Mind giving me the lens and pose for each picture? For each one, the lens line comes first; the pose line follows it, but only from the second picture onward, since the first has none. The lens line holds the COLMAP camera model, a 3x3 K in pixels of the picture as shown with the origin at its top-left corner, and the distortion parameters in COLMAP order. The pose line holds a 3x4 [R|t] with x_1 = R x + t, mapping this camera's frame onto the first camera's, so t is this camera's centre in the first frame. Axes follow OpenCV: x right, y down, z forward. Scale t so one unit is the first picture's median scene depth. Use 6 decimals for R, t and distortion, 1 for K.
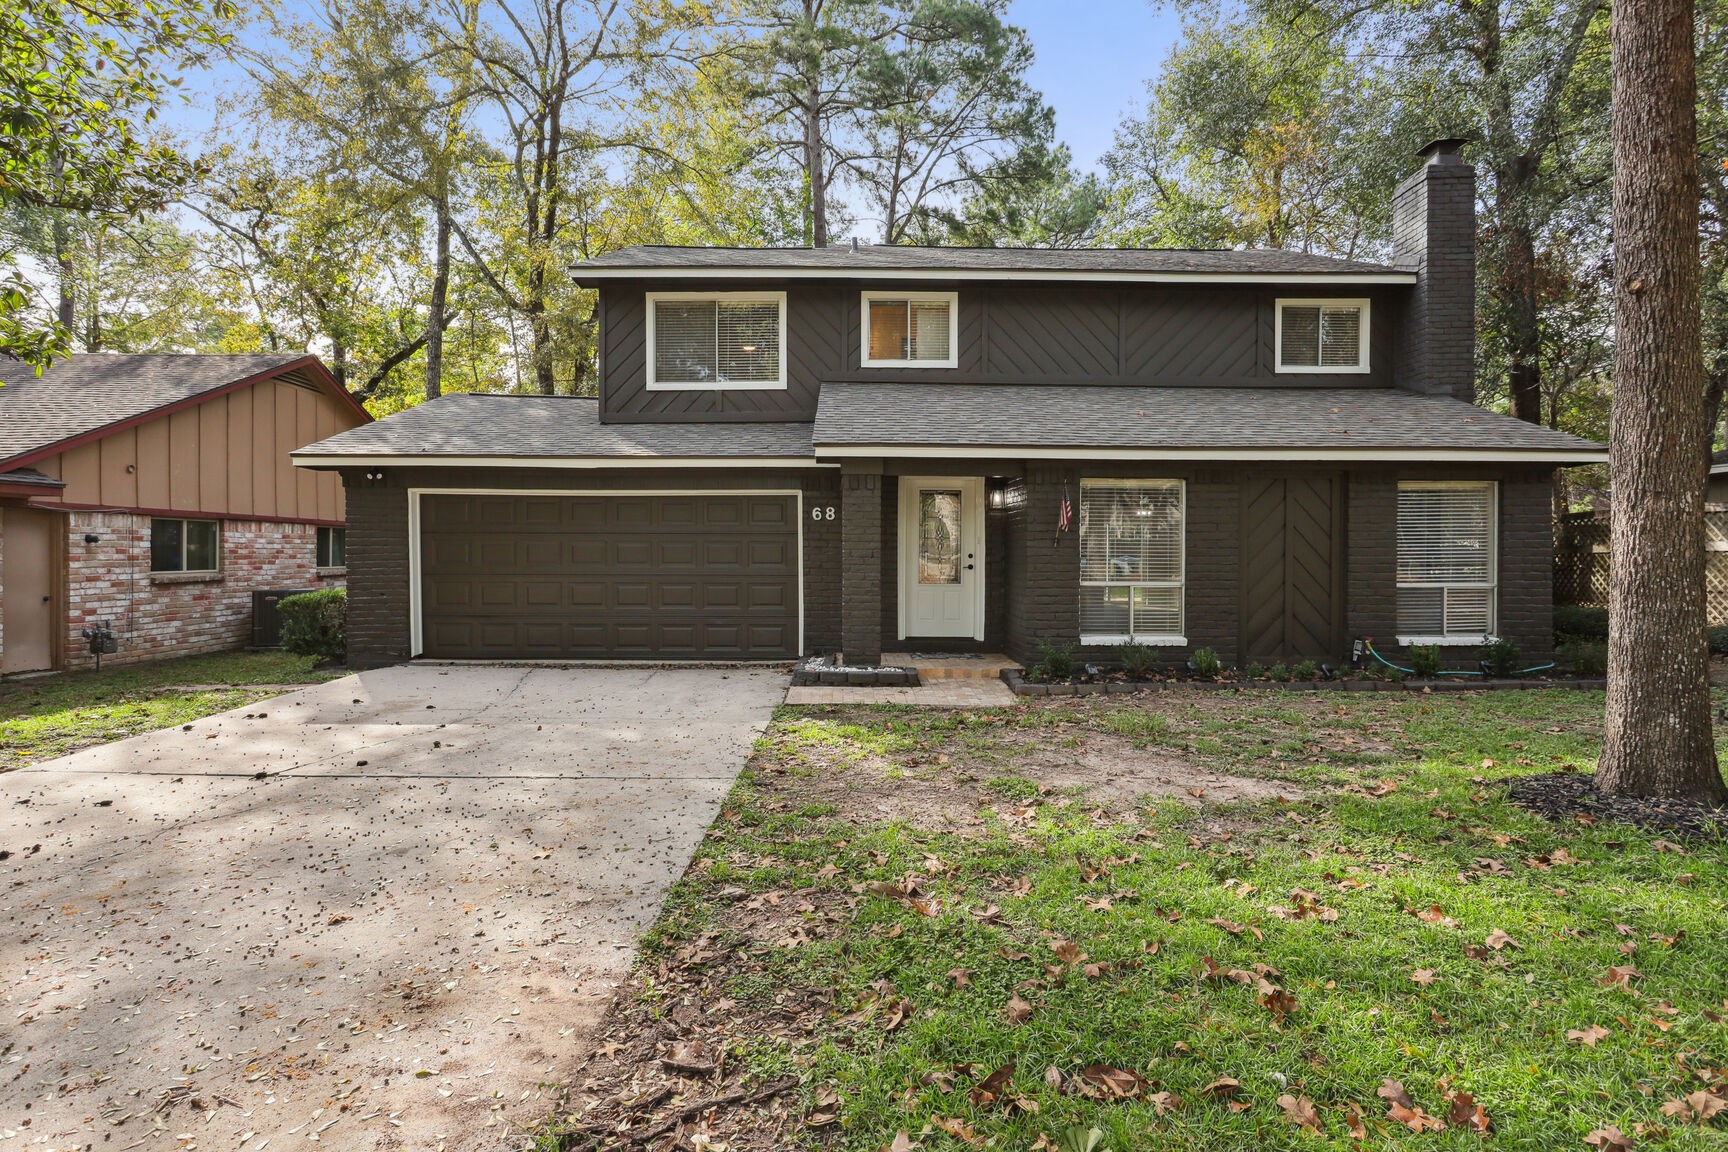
lens RADIAL K [[911.3, 0, 862.0], [0, 911.3, 559.0], [0, 0, 1]] dist [-0.004461, -0.000071]
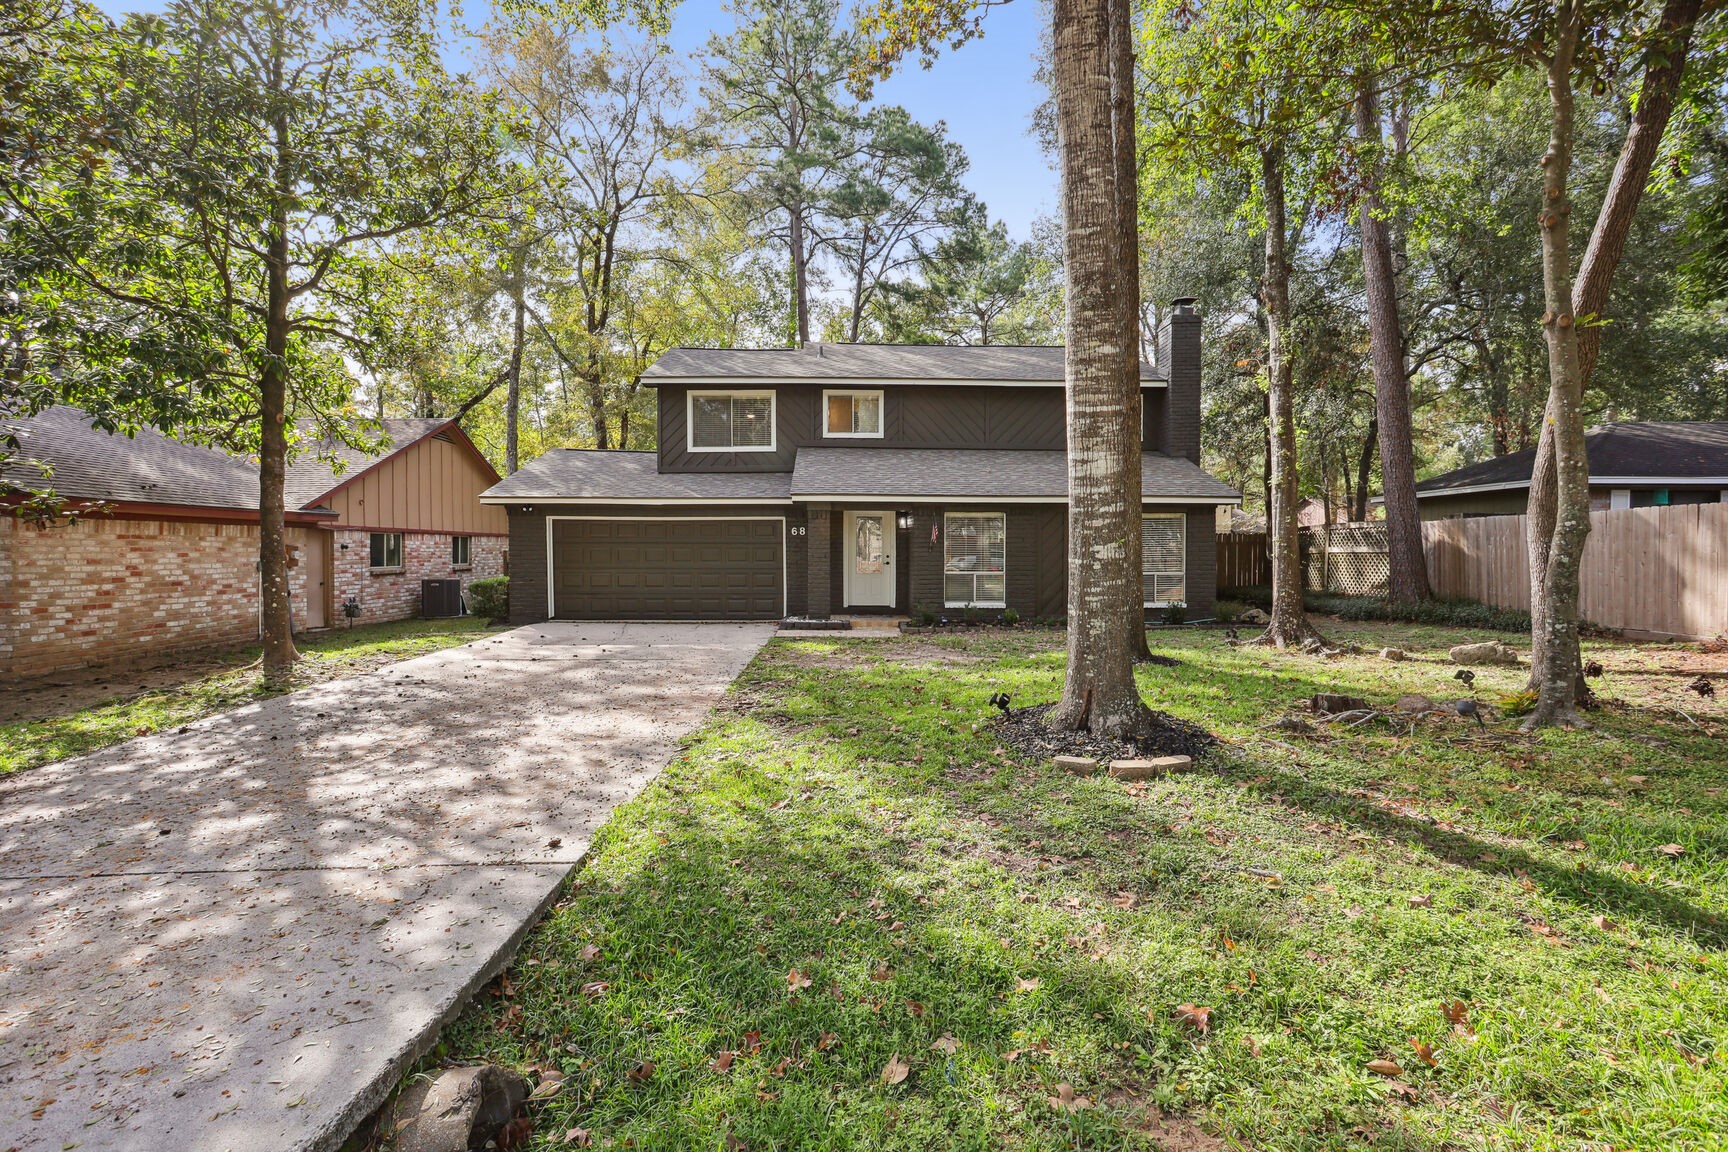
lens RADIAL K [[843.9, 0, 861.3], [0, 843.9, 554.7], [0, 0, 1]] dist [-0.000051, 0.000187]
pose [[0.999848, -0.001178, 0.017414, 0.040173], [0.001211, 0.999997, -0.001906, -0.003505], [-0.017411, 0.001927, 0.999847, -0.473452]]
